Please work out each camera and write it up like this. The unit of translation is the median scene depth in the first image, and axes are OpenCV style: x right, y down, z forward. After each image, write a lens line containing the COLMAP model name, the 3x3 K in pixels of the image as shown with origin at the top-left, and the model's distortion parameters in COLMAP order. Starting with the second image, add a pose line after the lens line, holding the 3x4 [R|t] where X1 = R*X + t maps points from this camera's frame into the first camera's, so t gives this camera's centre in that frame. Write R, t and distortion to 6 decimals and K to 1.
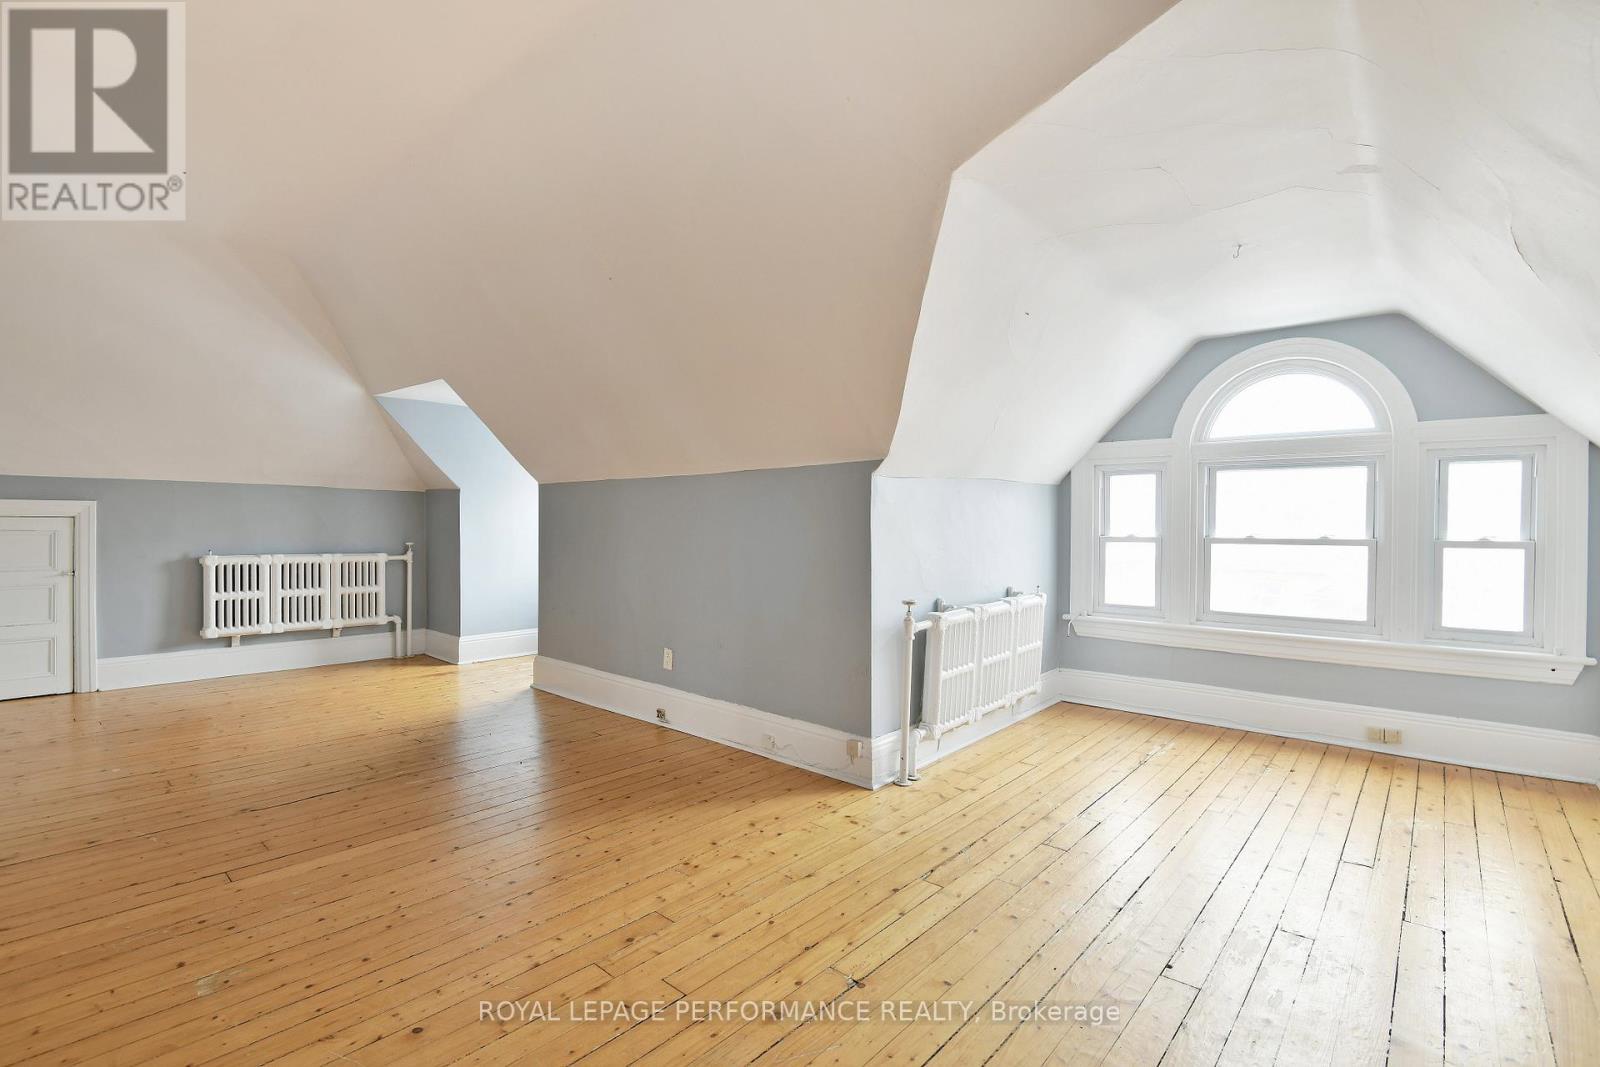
lens RADIAL K [[739.2, 0, 800.0], [0, 739.2, 533.5], [0, 0, 1]] dist [-0.025086, -0.001116]
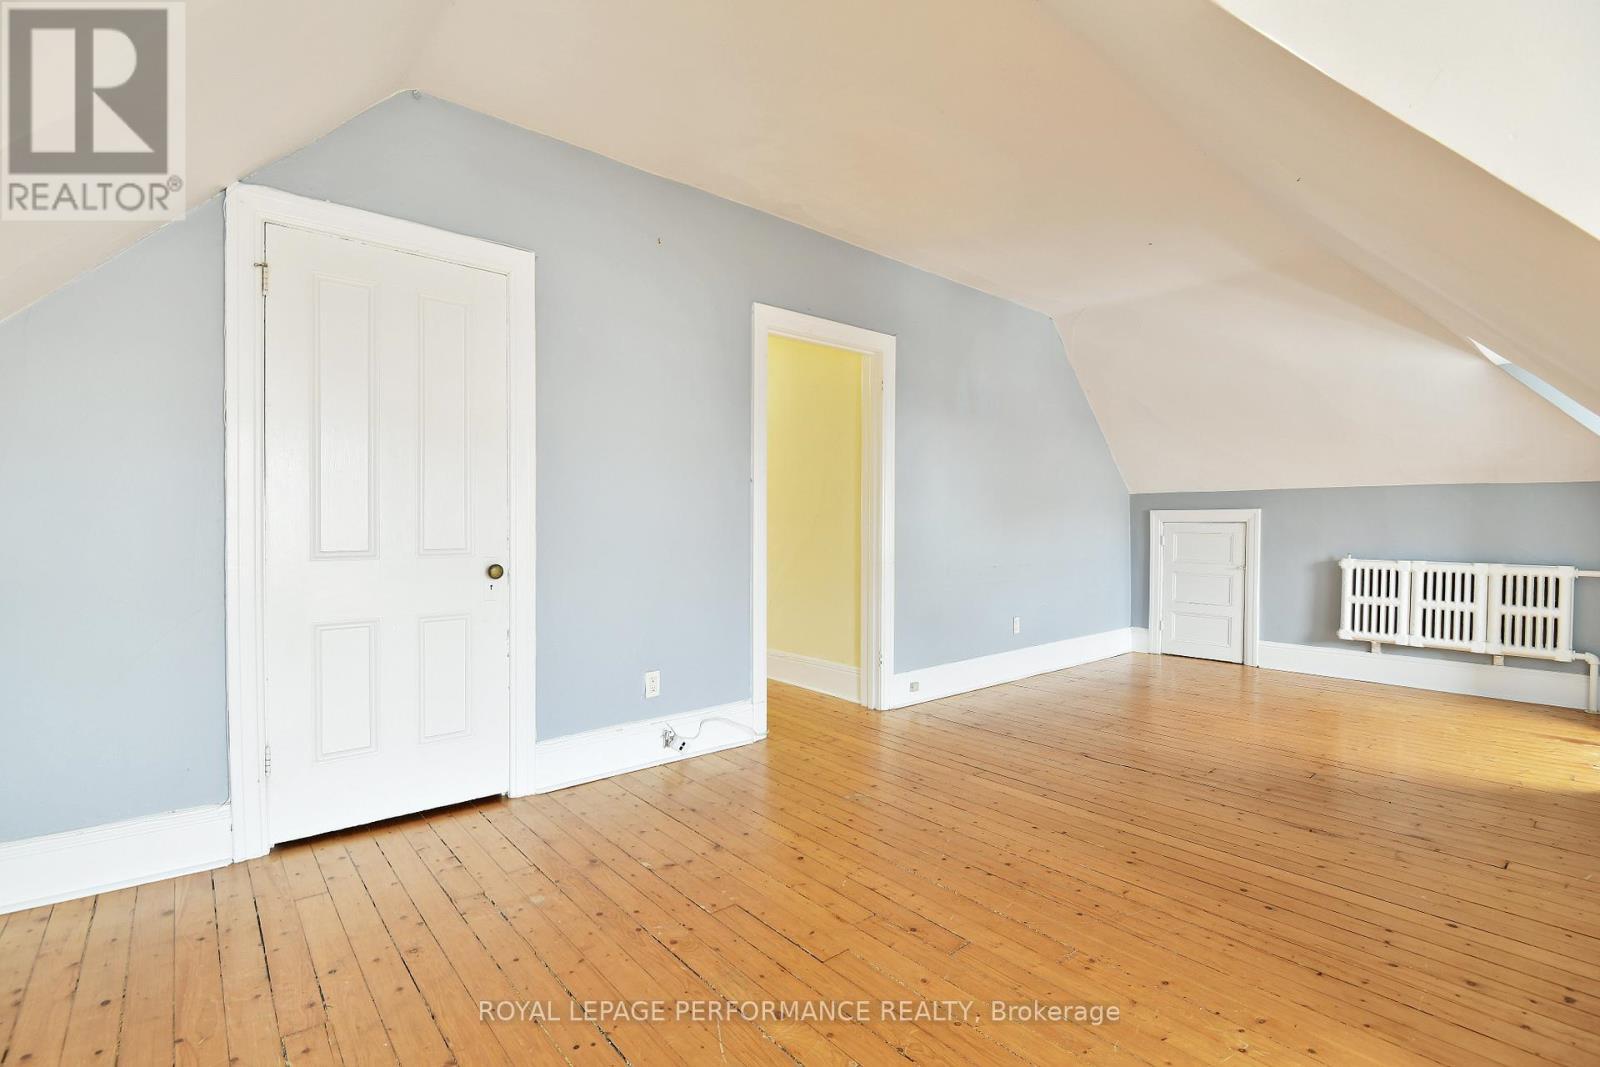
lens RADIAL K [[739.2, 0, 800.0], [0, 739.2, 533.5], [0, 0, 1]] dist [-0.025086, -0.001116]
pose [[-0.155680, 0.003622, -0.987801, 0.311925], [-0.013332, 0.999894, 0.005767, -0.000509], [0.987718, 0.014067, -0.155616, 0.388021]]
